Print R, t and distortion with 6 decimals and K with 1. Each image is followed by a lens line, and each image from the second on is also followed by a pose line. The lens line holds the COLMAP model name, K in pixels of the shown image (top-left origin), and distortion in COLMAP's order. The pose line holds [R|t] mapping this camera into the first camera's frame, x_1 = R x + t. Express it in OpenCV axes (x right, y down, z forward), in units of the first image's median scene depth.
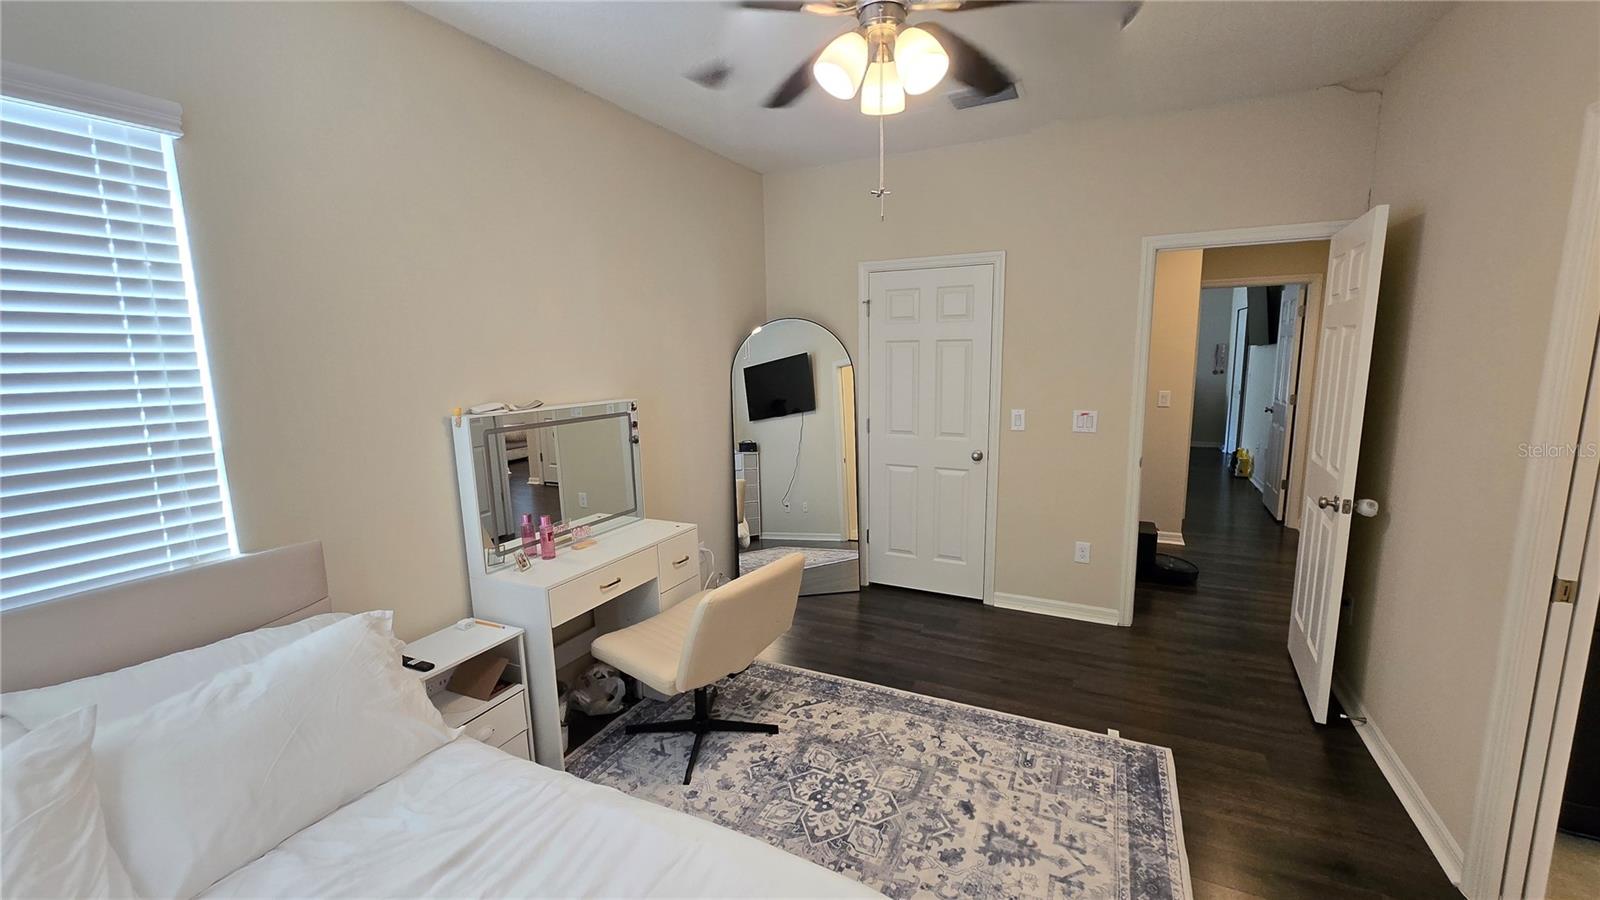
lens RADIAL K [[632.8, 0, 808.0], [0, 632.8, 451.8], [0, 0, 1]] dist [0.001634, -0.000448]
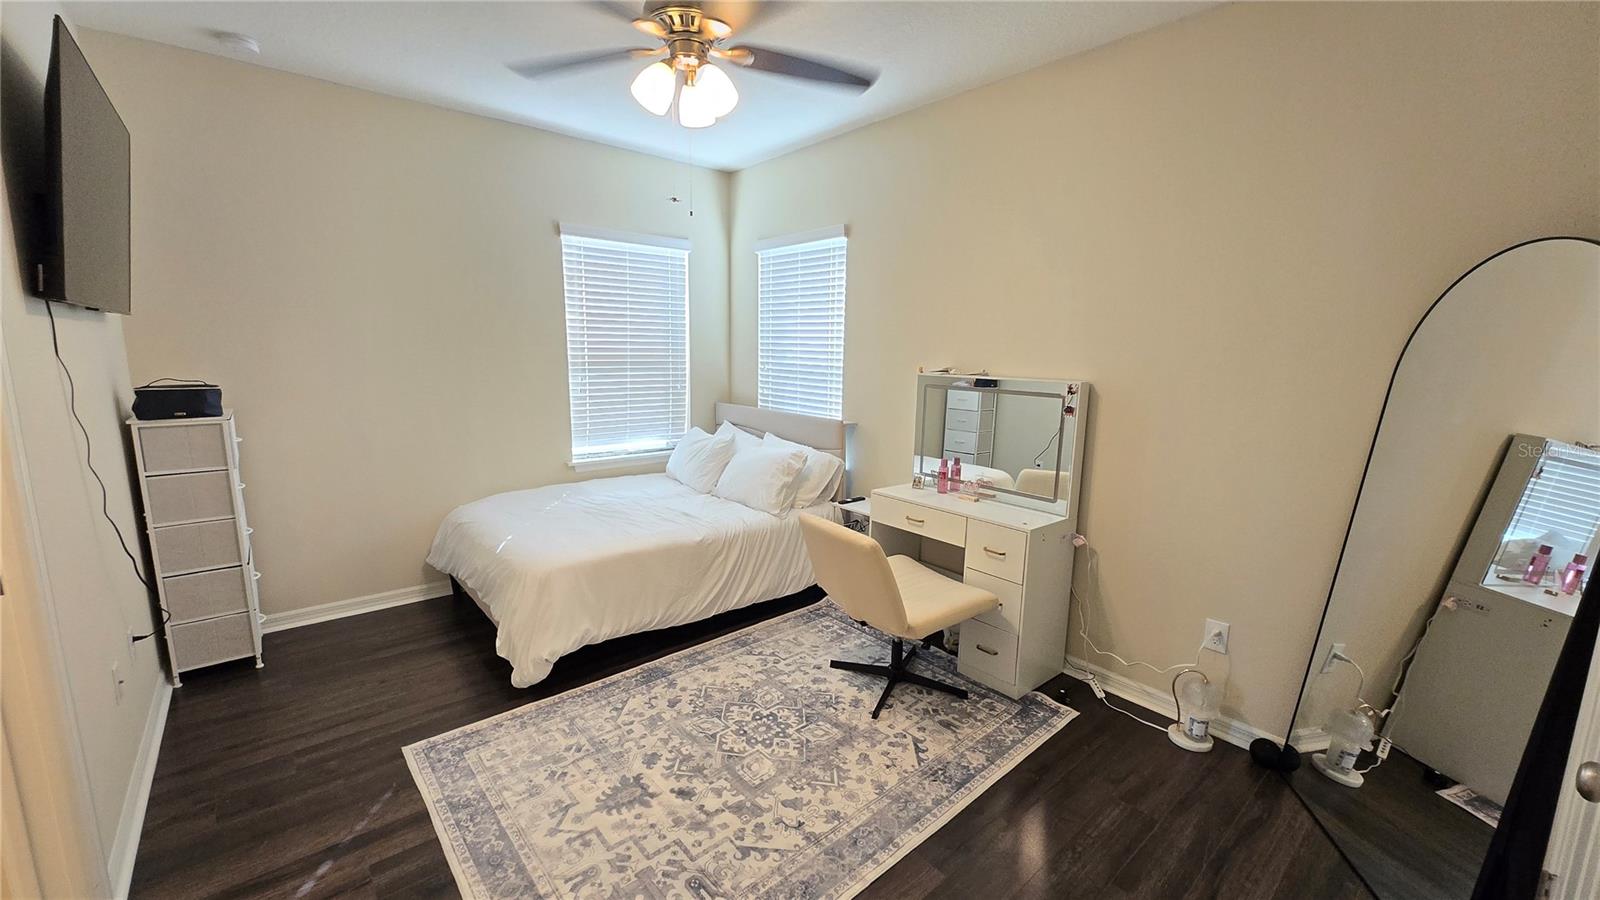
lens RADIAL K [[632.8, 0, 810.9], [0, 632.8, 451.5], [0, 0, 1]] dist [0.001634, -0.000448]
pose [[-0.390849, 0.161377, -0.906198, 0.975267], [-0.154710, 0.958987, 0.237506, -0.201181], [0.907360, 0.233027, -0.349852, 1.401018]]
